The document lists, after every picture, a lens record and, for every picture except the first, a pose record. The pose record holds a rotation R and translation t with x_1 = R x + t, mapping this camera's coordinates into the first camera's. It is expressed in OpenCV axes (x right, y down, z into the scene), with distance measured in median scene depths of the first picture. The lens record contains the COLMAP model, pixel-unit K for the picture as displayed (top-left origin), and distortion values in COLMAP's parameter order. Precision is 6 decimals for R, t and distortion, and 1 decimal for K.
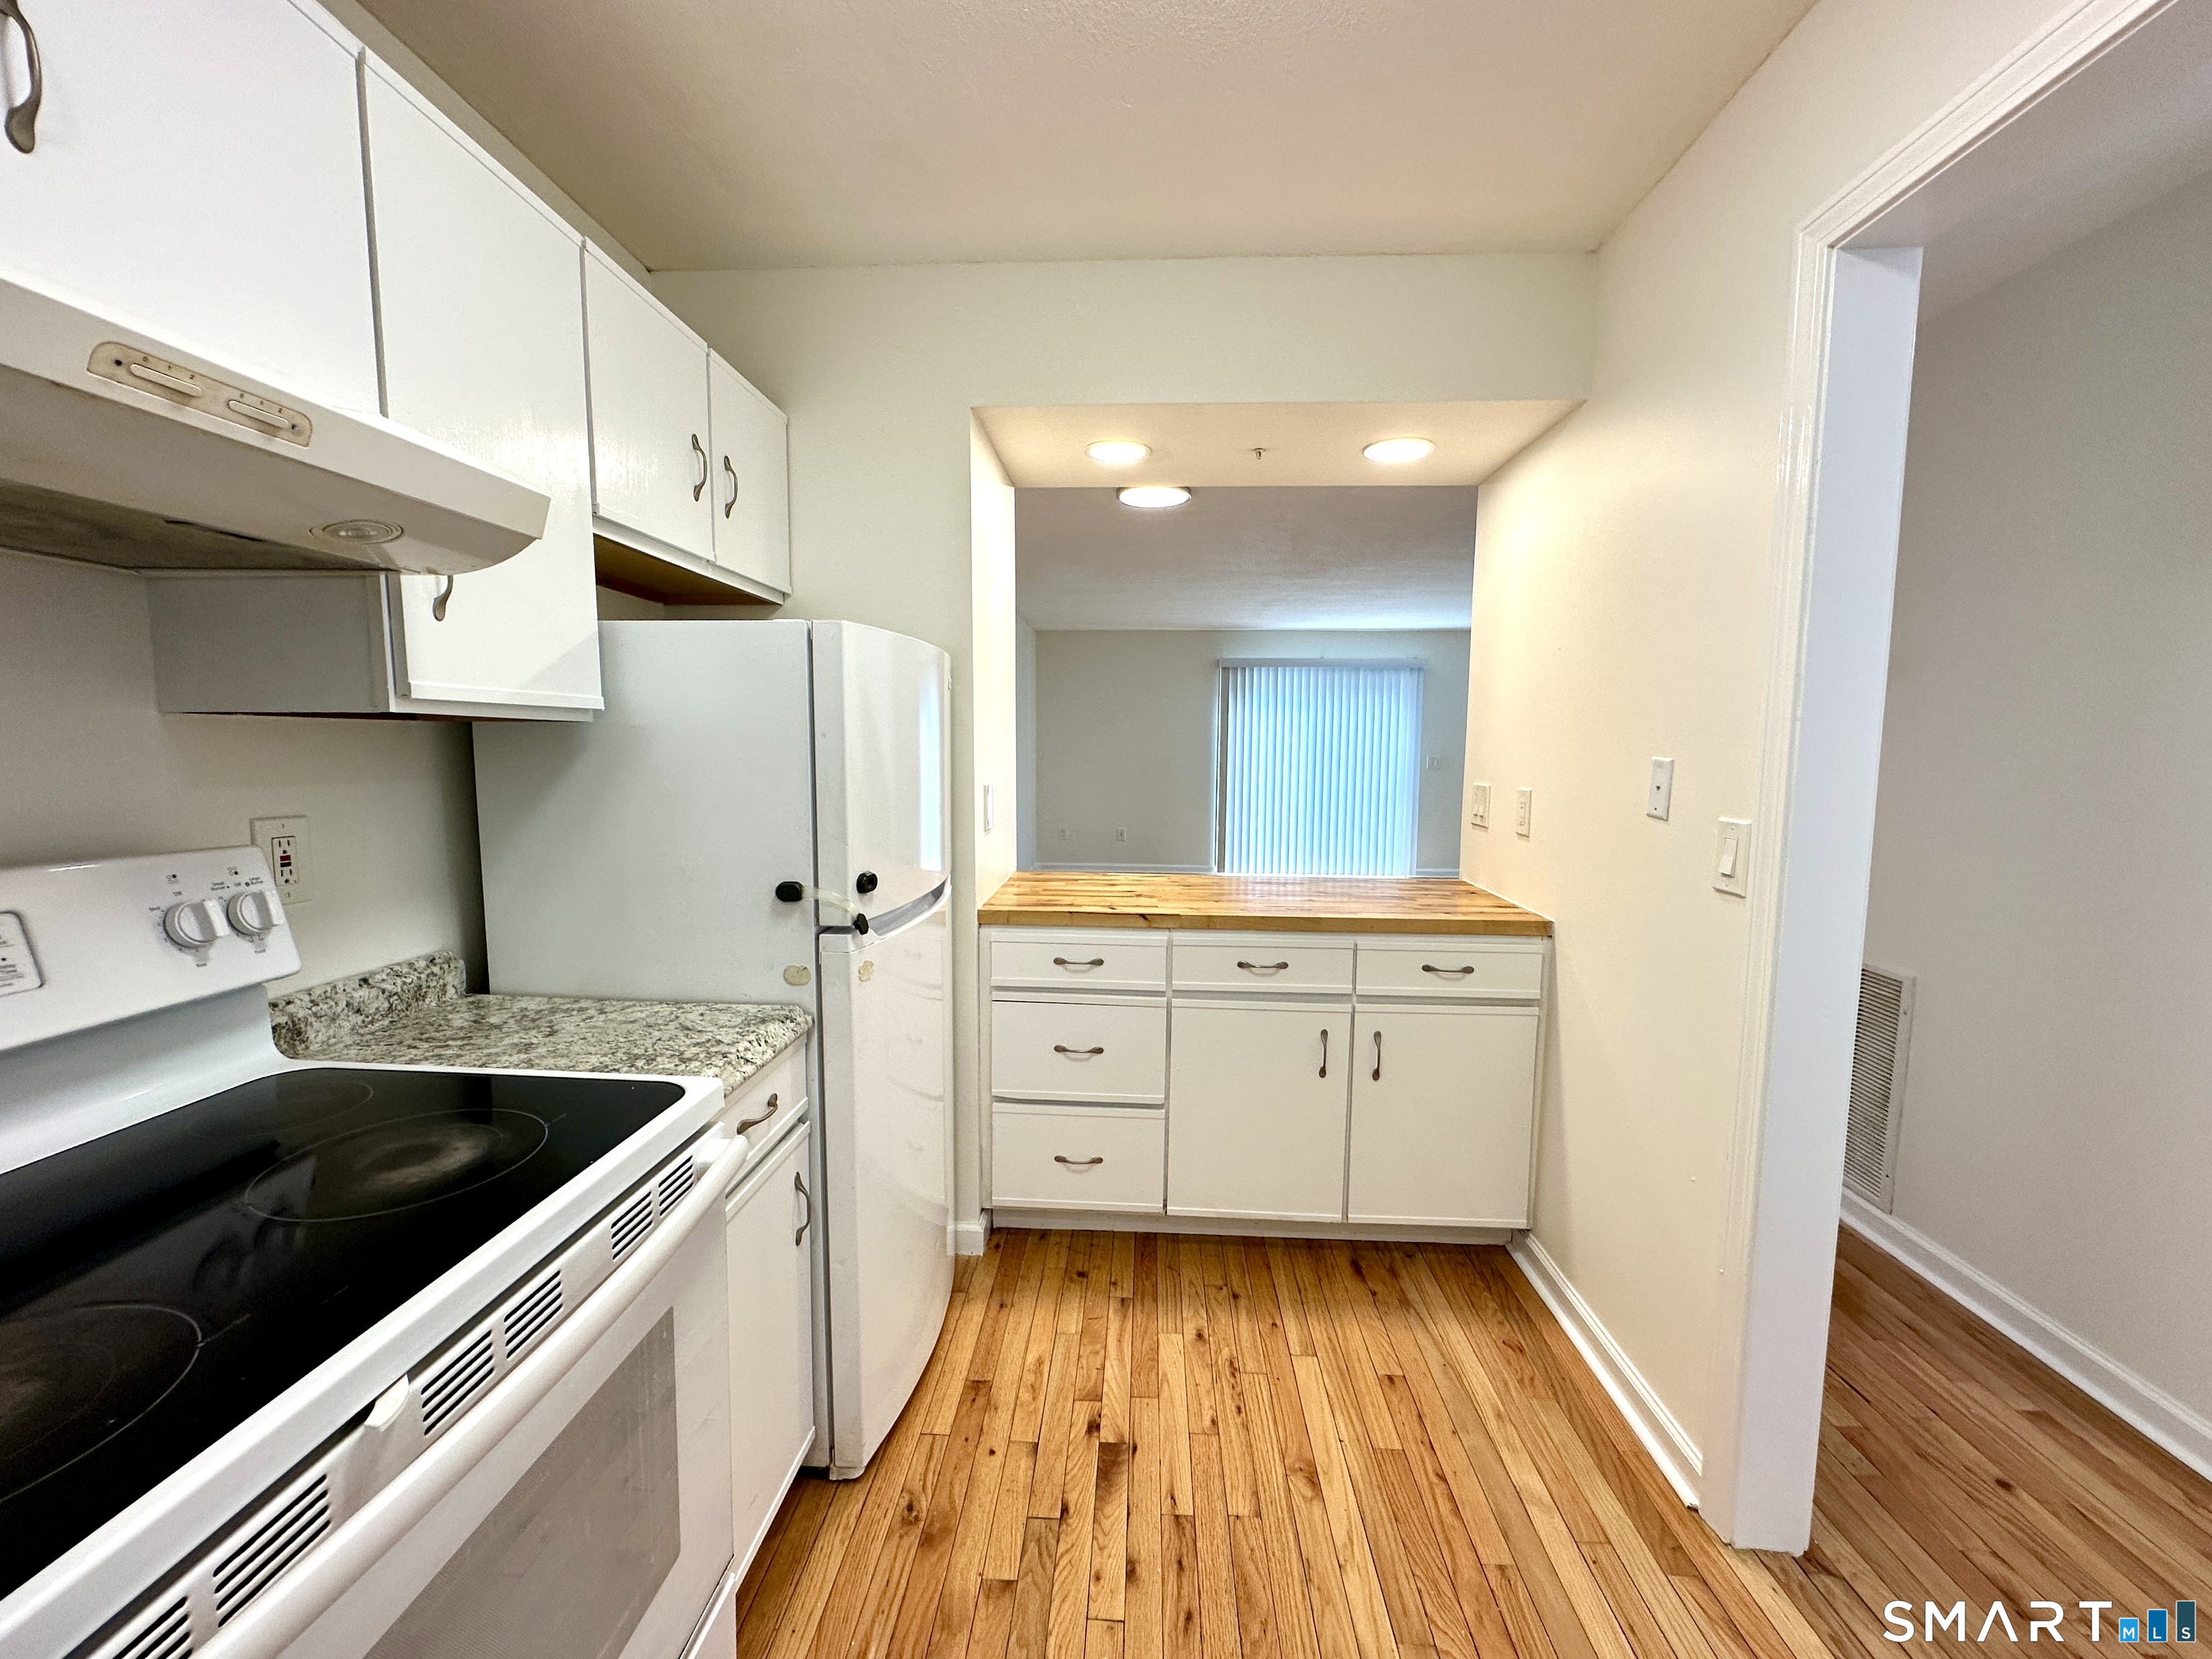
lens RADIAL K [[880.1, 0, 1106.0], [0, 880.1, 829.5], [0, 0, 1]] dist [-0.000700, 0.000008]
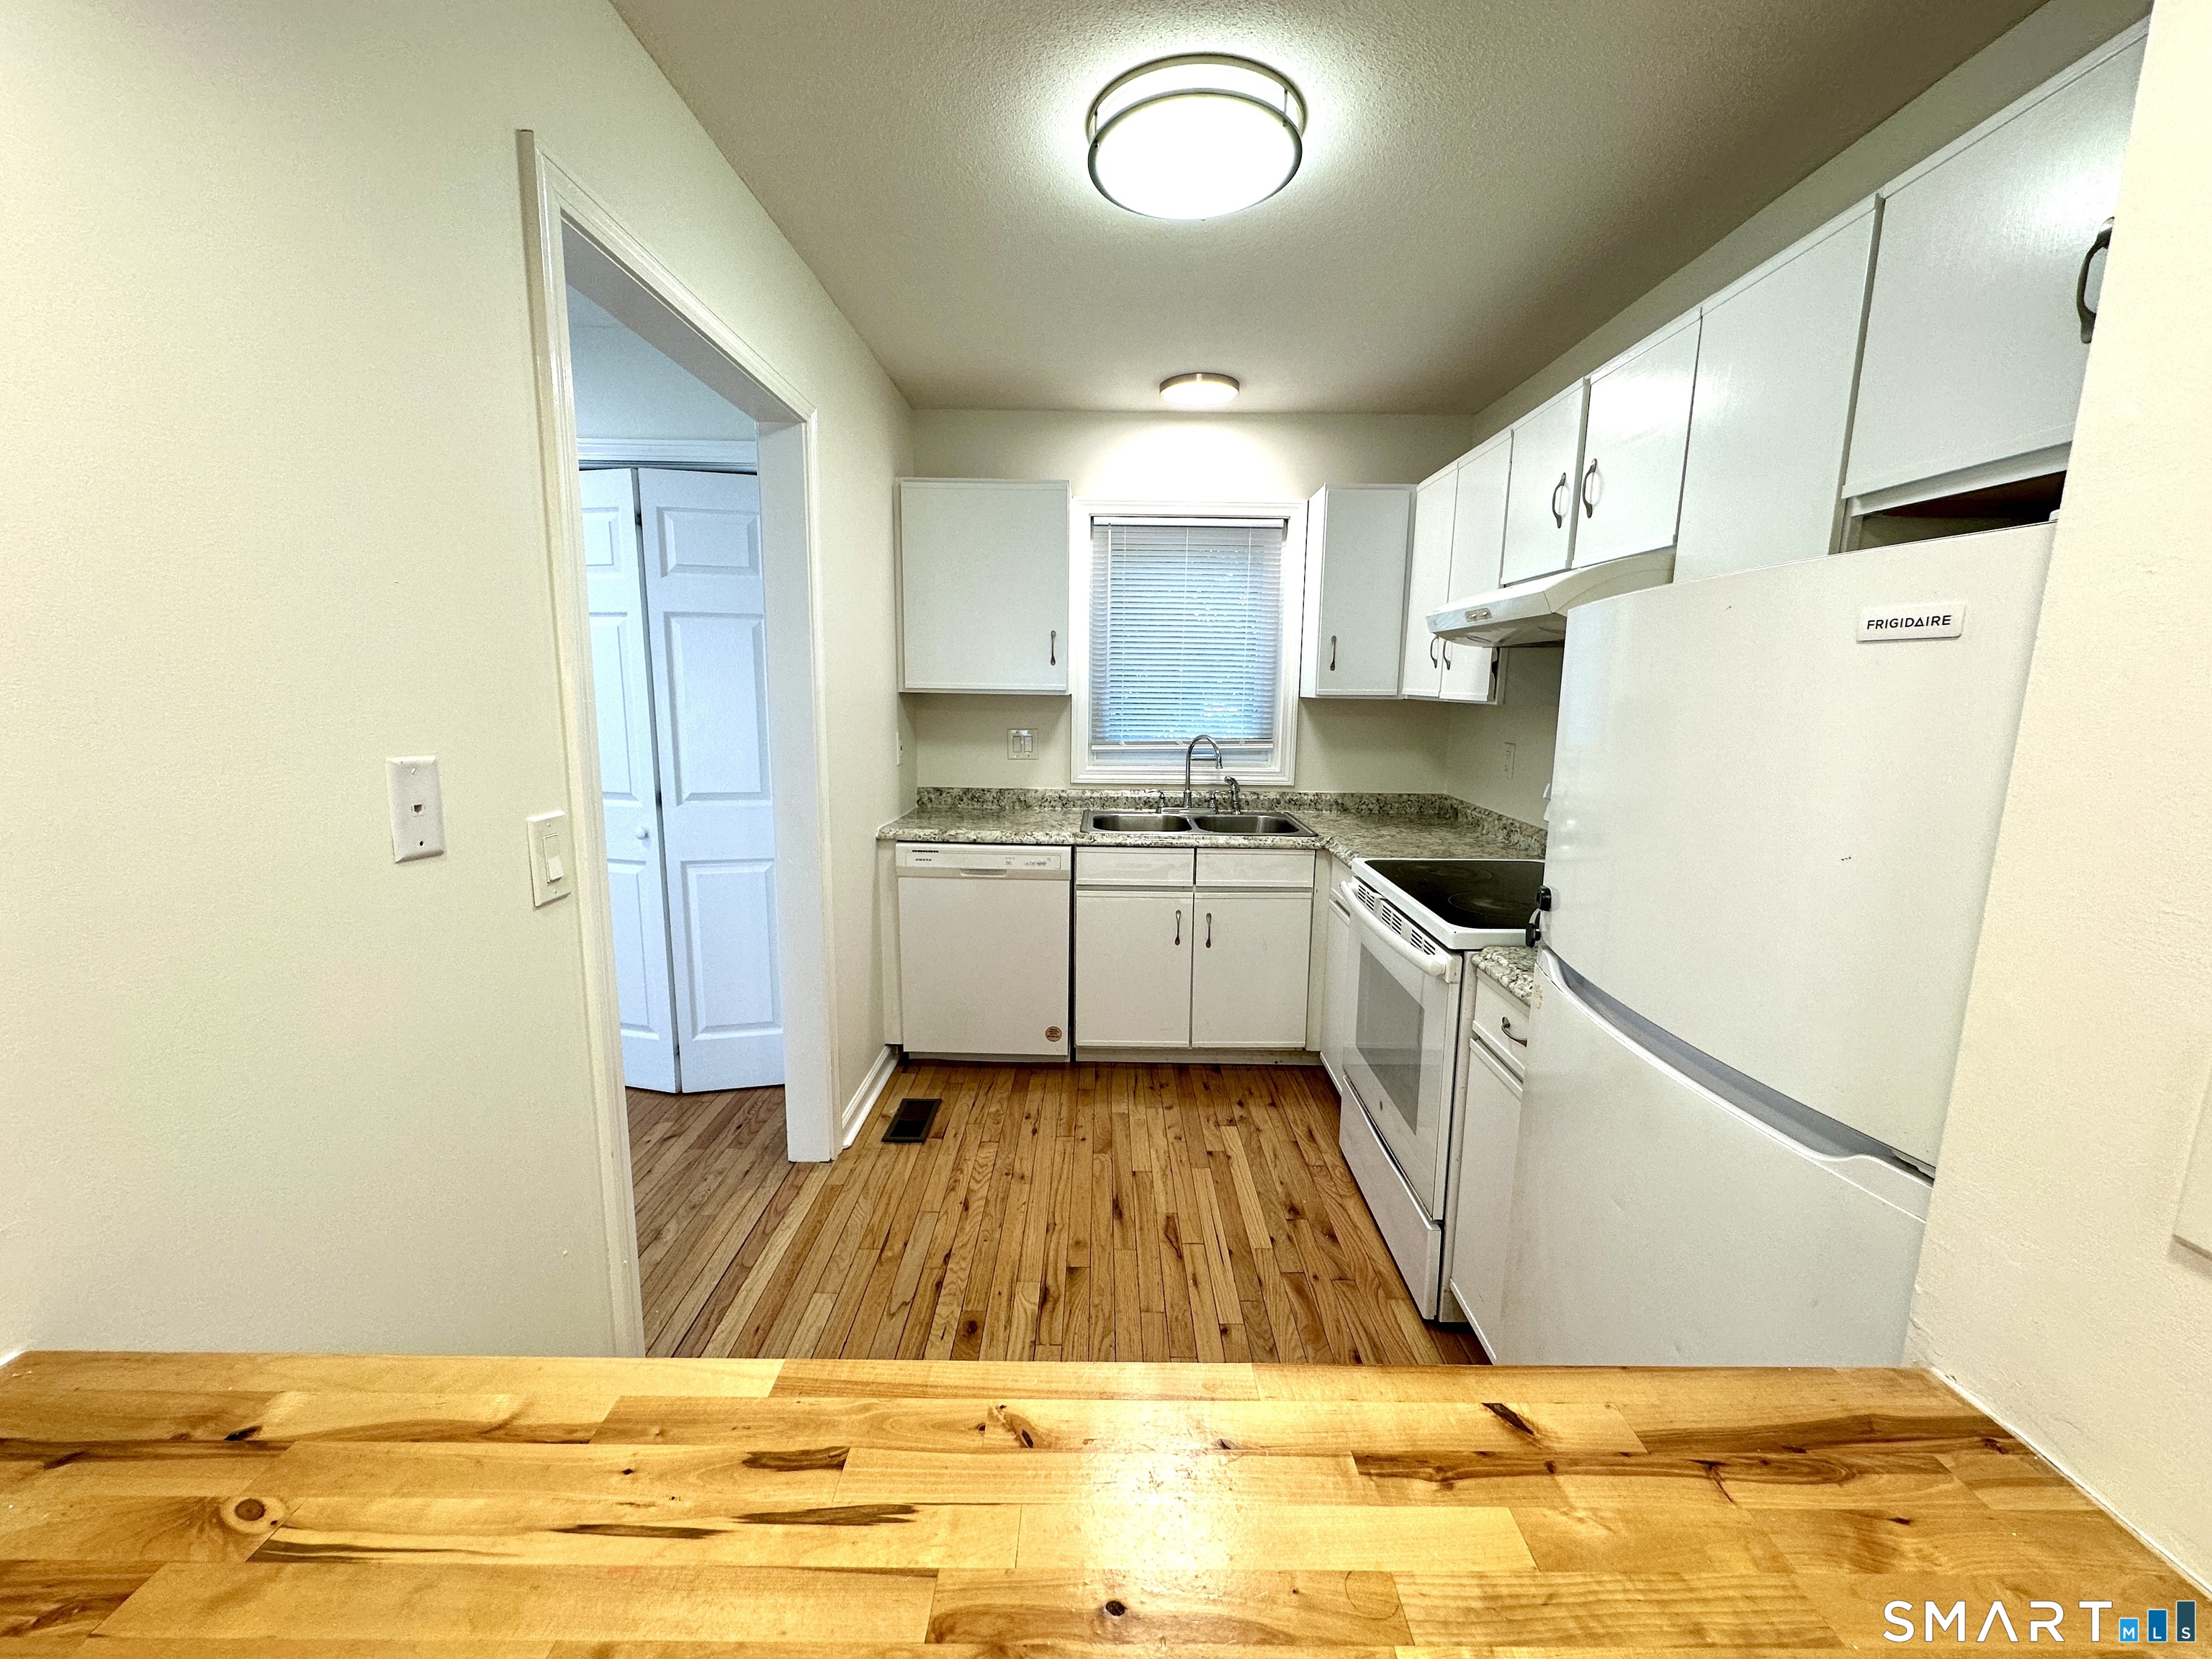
lens RADIAL K [[880.1, 0, 1106.0], [0, 880.1, 829.5], [0, 0, 1]] dist [-0.000700, 0.000008]
pose [[-0.998472, -0.013267, -0.053650, 0.205132], [-0.026755, 0.965455, 0.259194, -0.211722], [0.048358, 0.260234, -0.964334, 1.692953]]
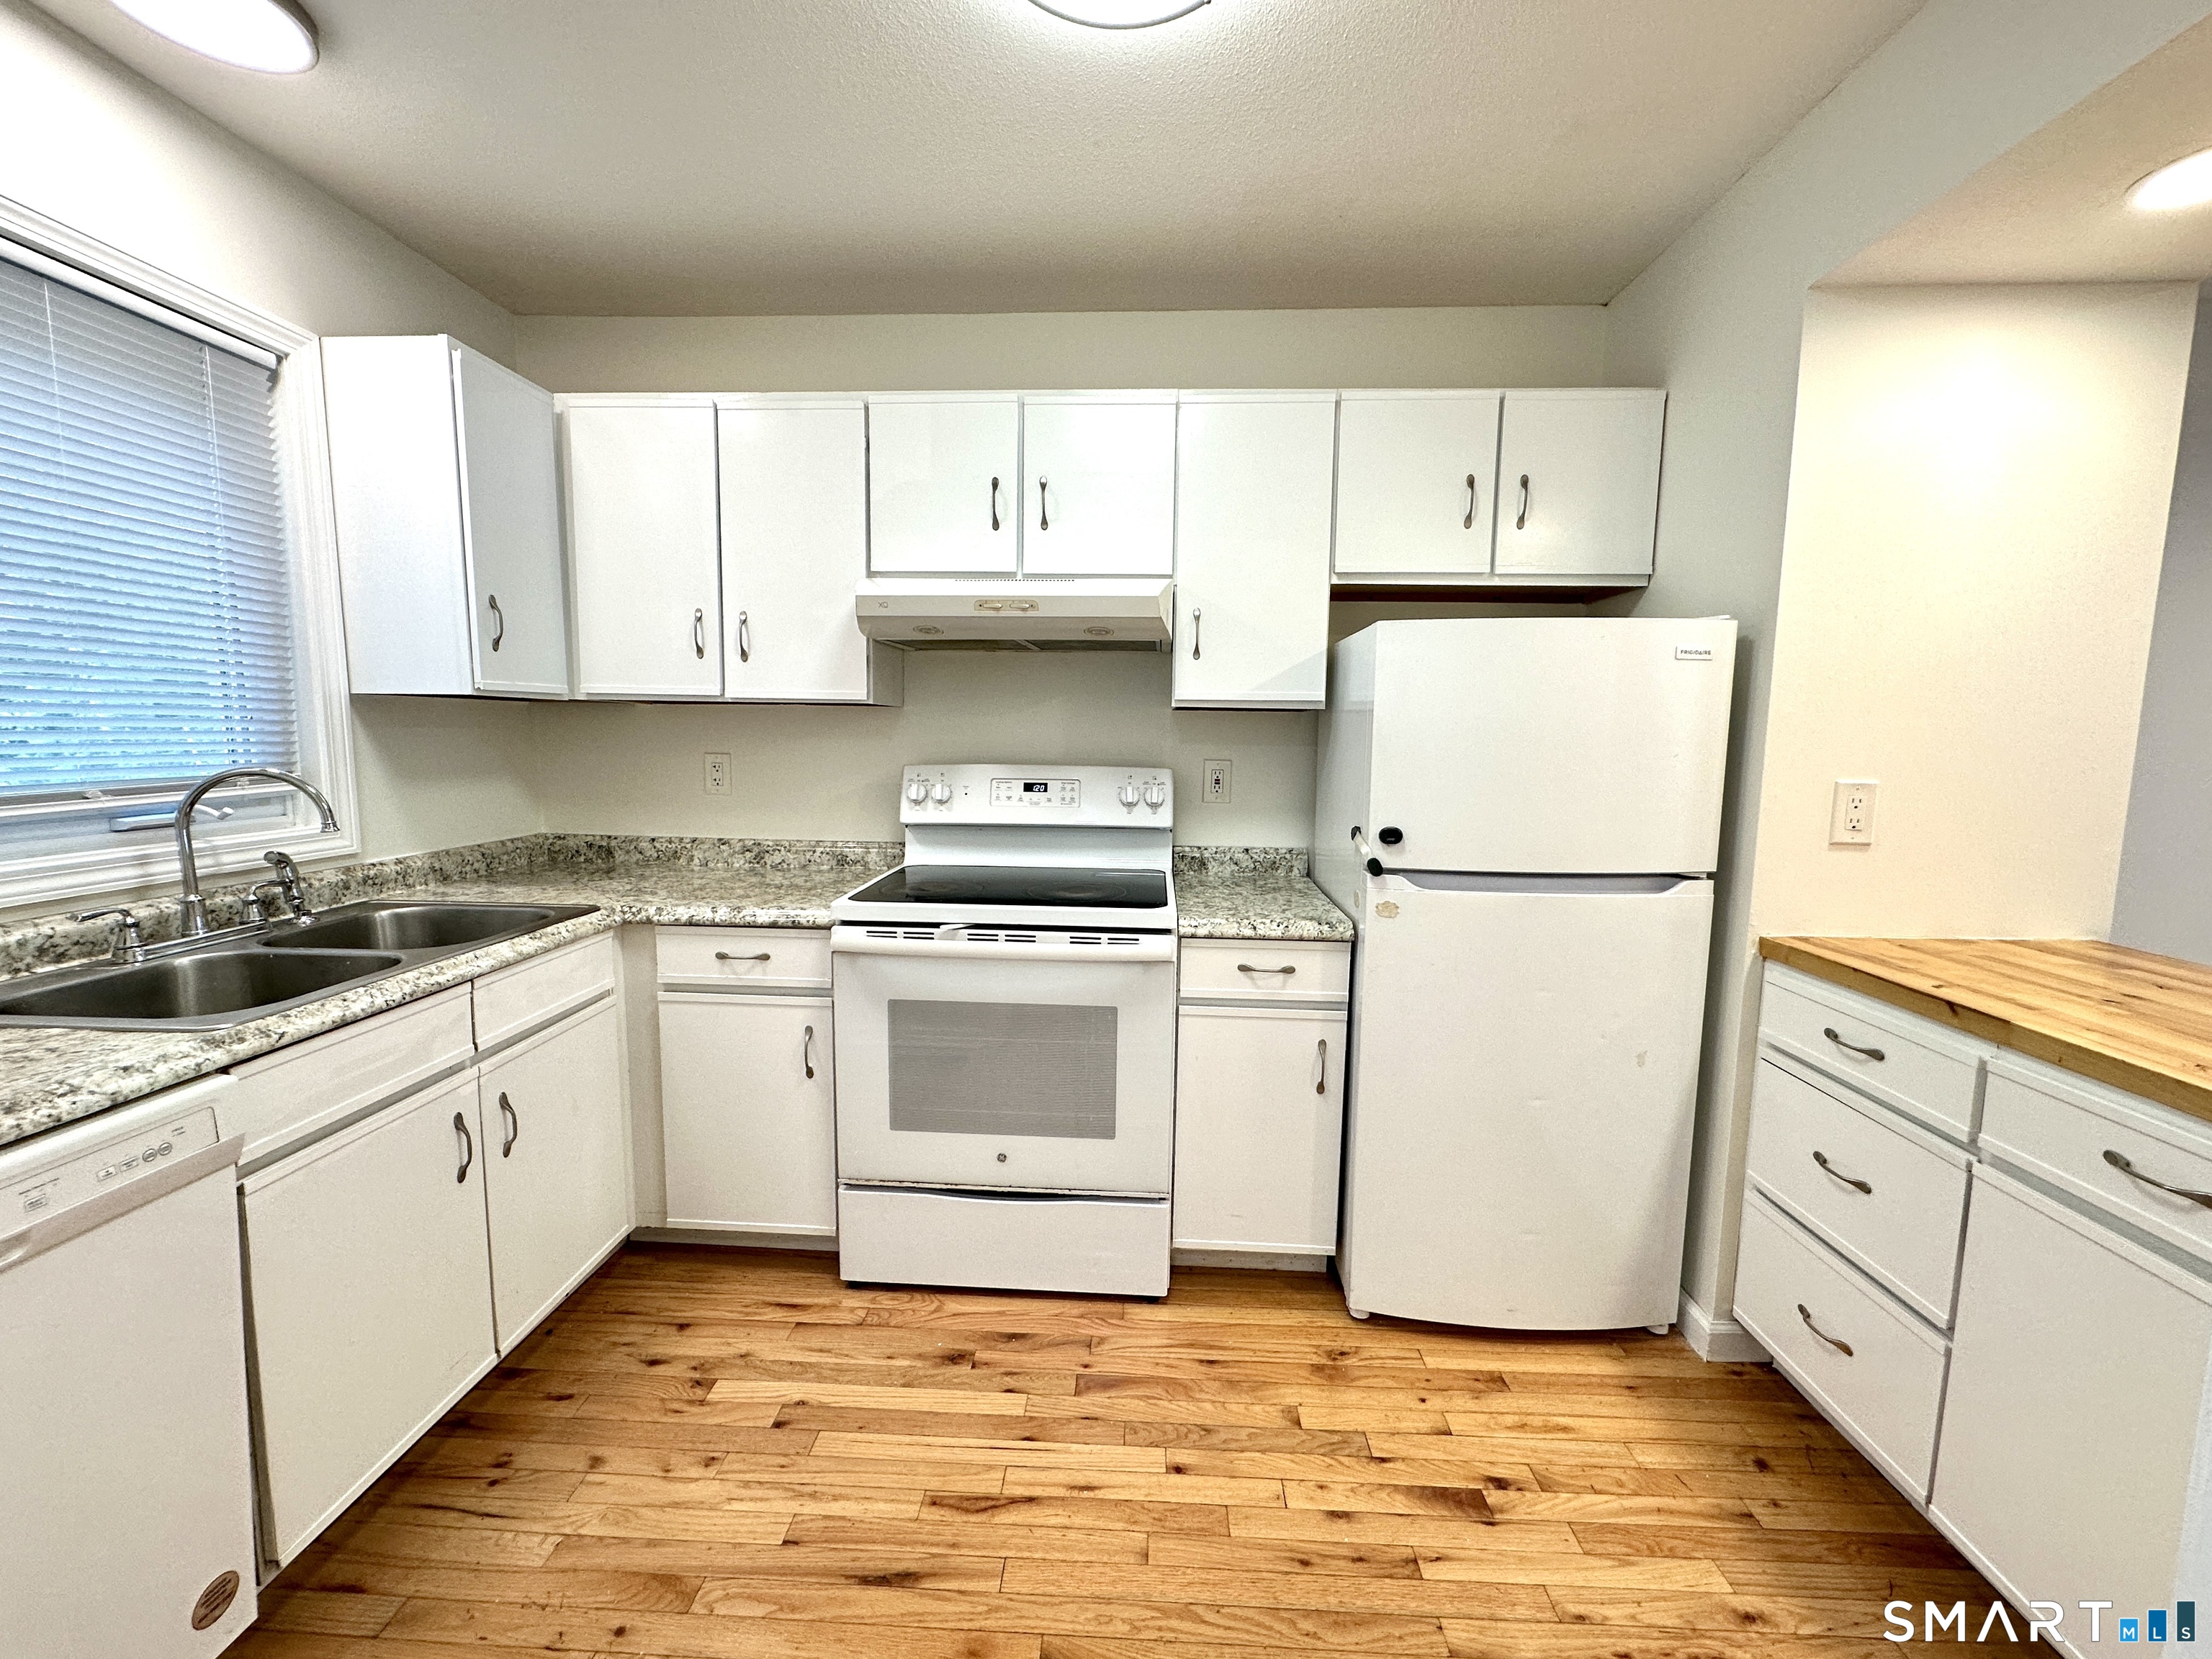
lens RADIAL K [[880.1, 0, 1106.0], [0, 880.1, 829.5], [0, 0, 1]] dist [-0.000700, 0.000008]
pose [[0.005671, 0.102444, -0.994723, 0.856300], [-0.109533, 0.988817, 0.101211, -0.025409], [0.993967, 0.108381, 0.016829, 0.549515]]
